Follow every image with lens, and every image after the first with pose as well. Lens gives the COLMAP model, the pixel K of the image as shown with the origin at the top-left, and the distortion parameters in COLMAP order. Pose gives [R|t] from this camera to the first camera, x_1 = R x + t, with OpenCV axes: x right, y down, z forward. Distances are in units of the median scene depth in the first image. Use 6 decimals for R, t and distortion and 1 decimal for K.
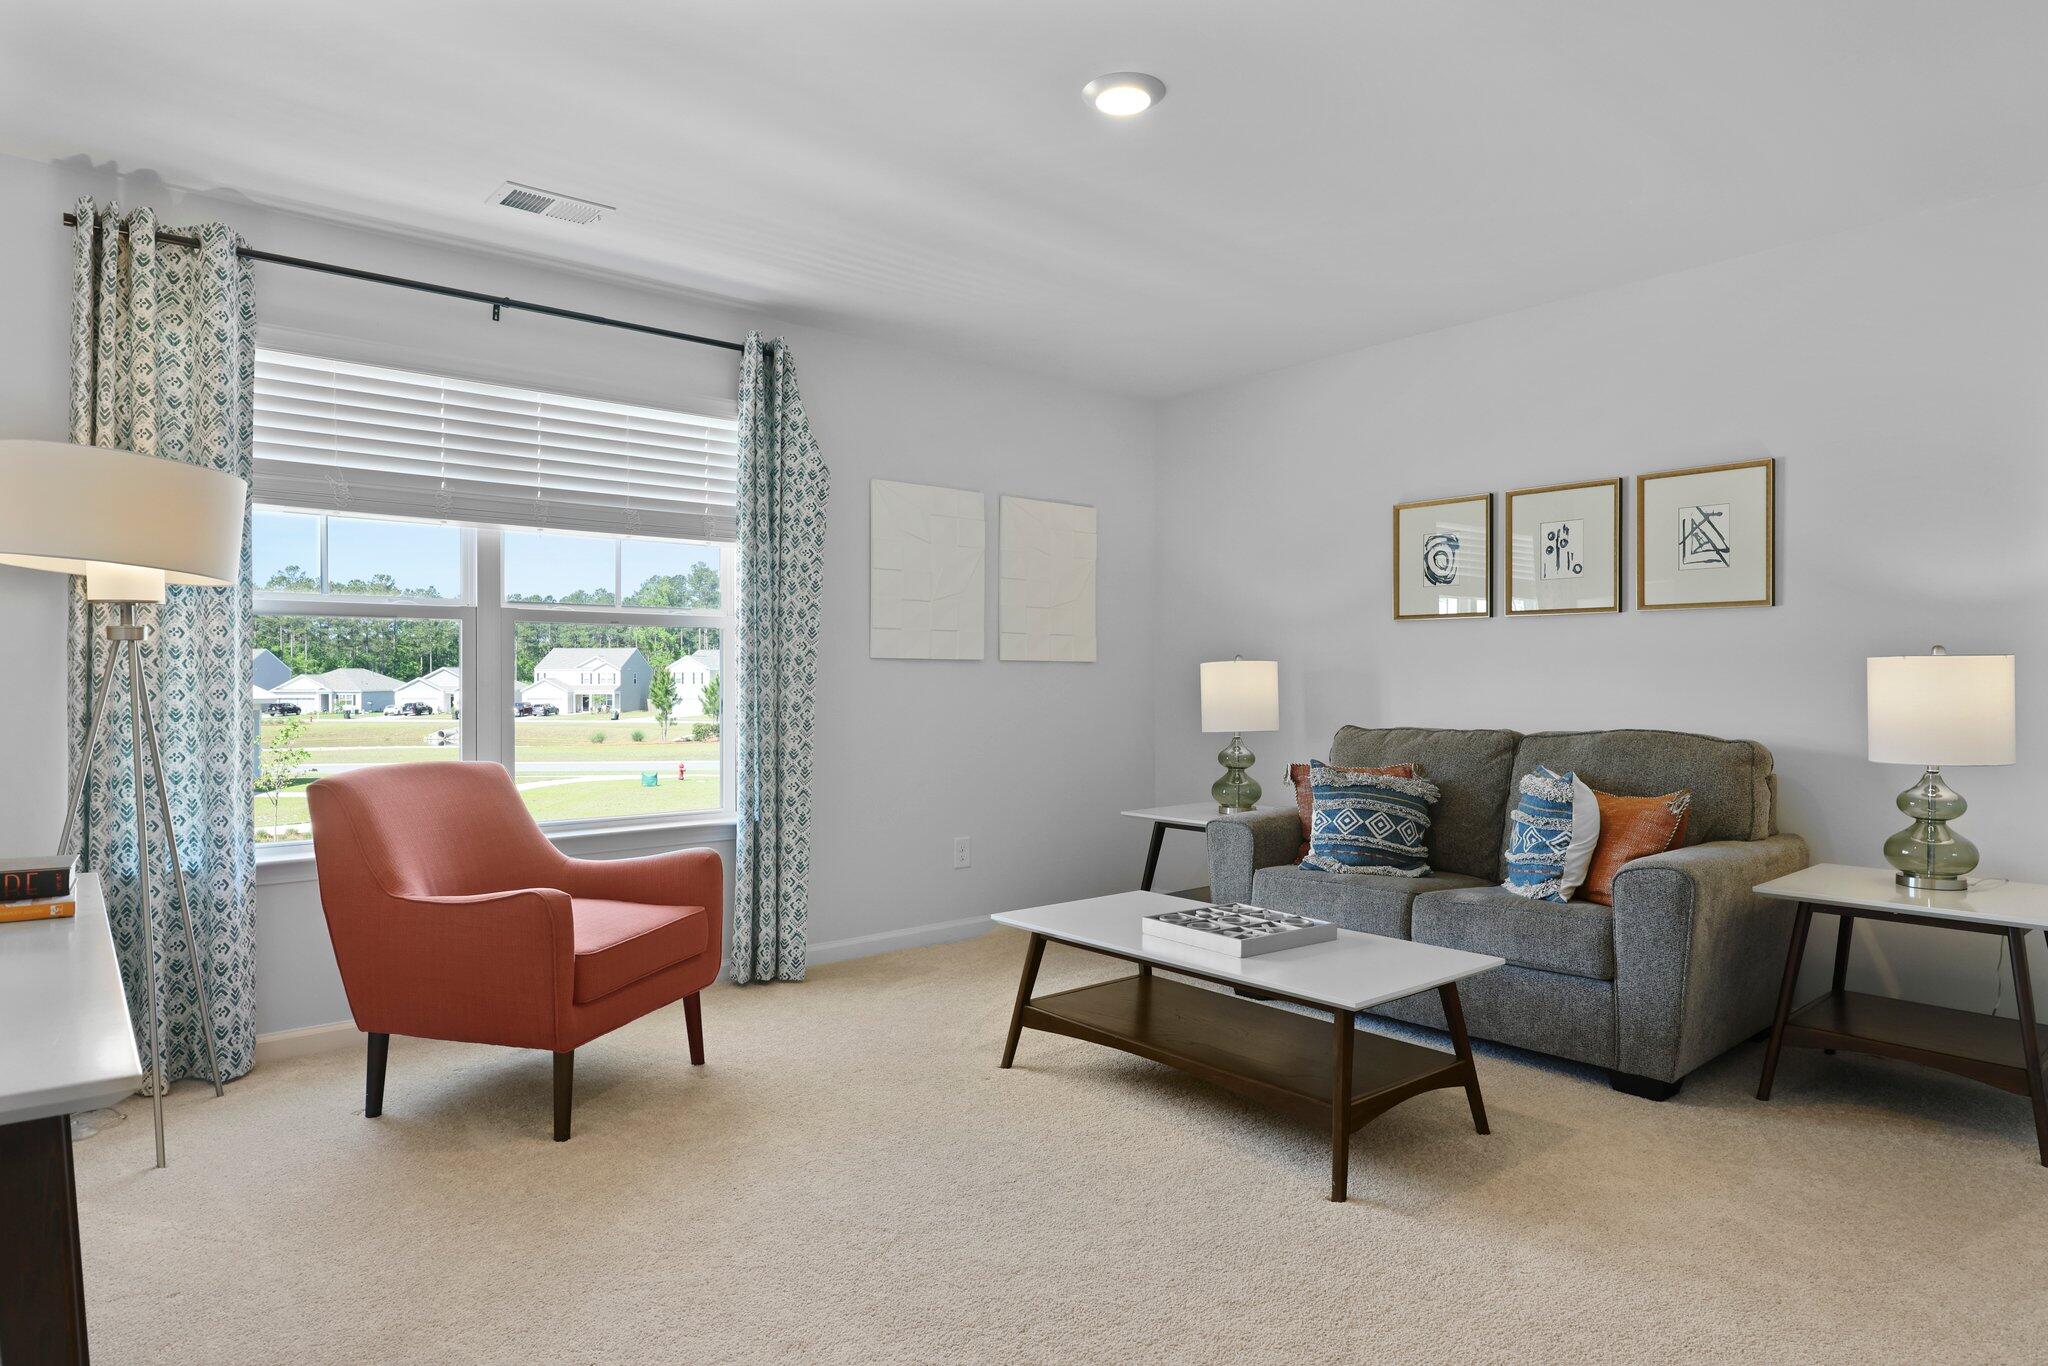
lens RADIAL K [[1151.8, 0, 1024.0], [0, 1151.8, 683.0], [0, 0, 1]] dist [-0.074219, -0.000617]
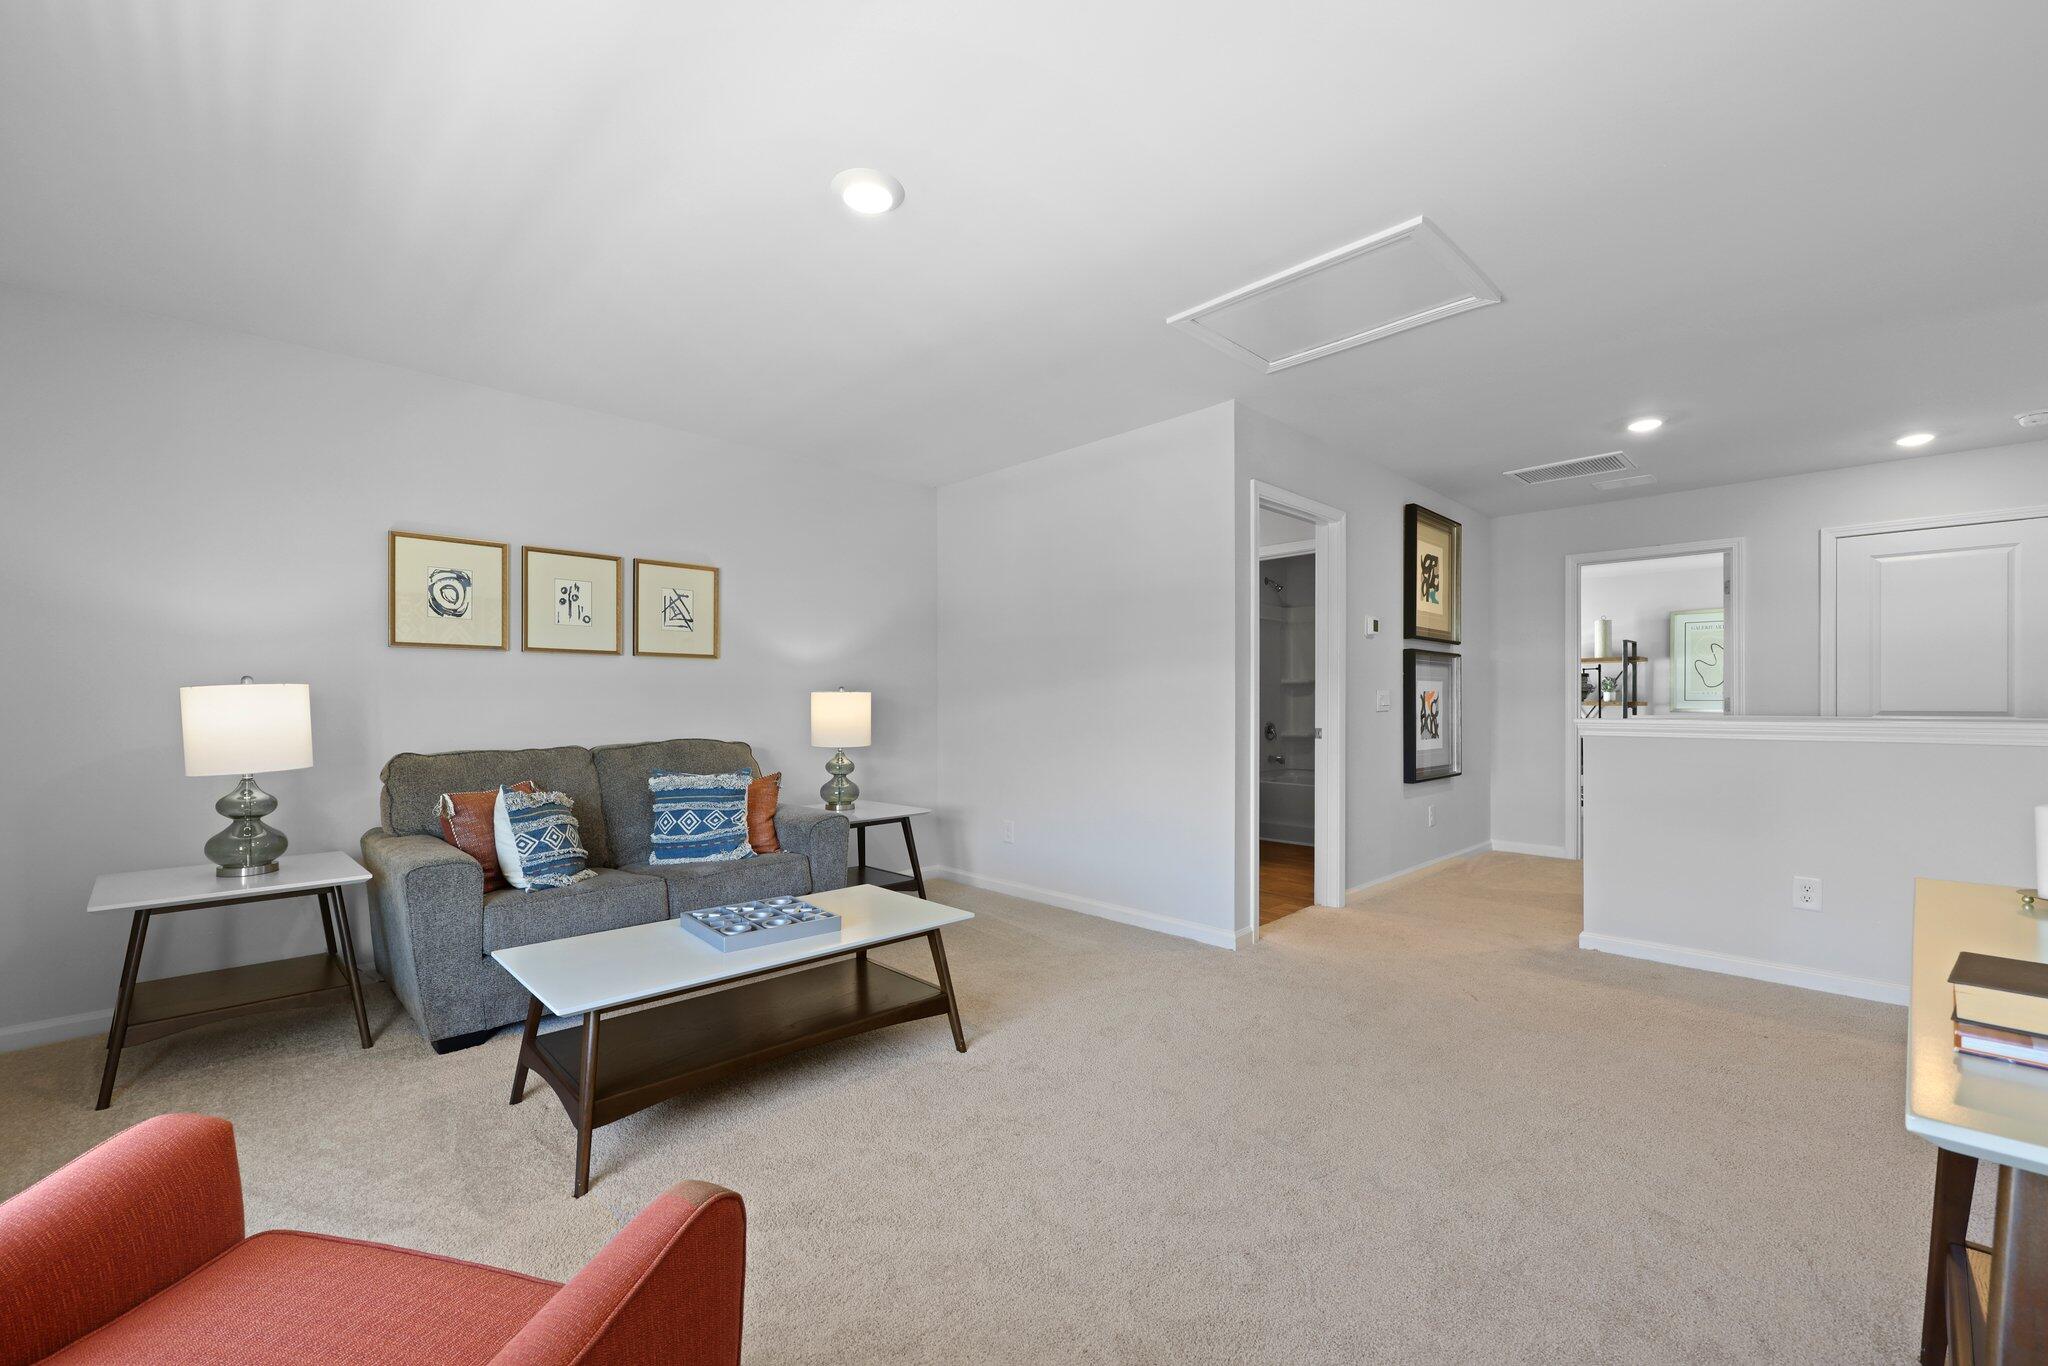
lens RADIAL K [[847.3, 0, 1024.0], [0, 847.3, 683.0], [0, 0, 1]] dist [-0.000286, -0.000222]
pose [[-0.096798, 0.021202, 0.995078, -0.478435], [0.004414, 0.999772, -0.020873, -0.005226], [-0.995294, 0.002372, -0.096869, 0.543524]]
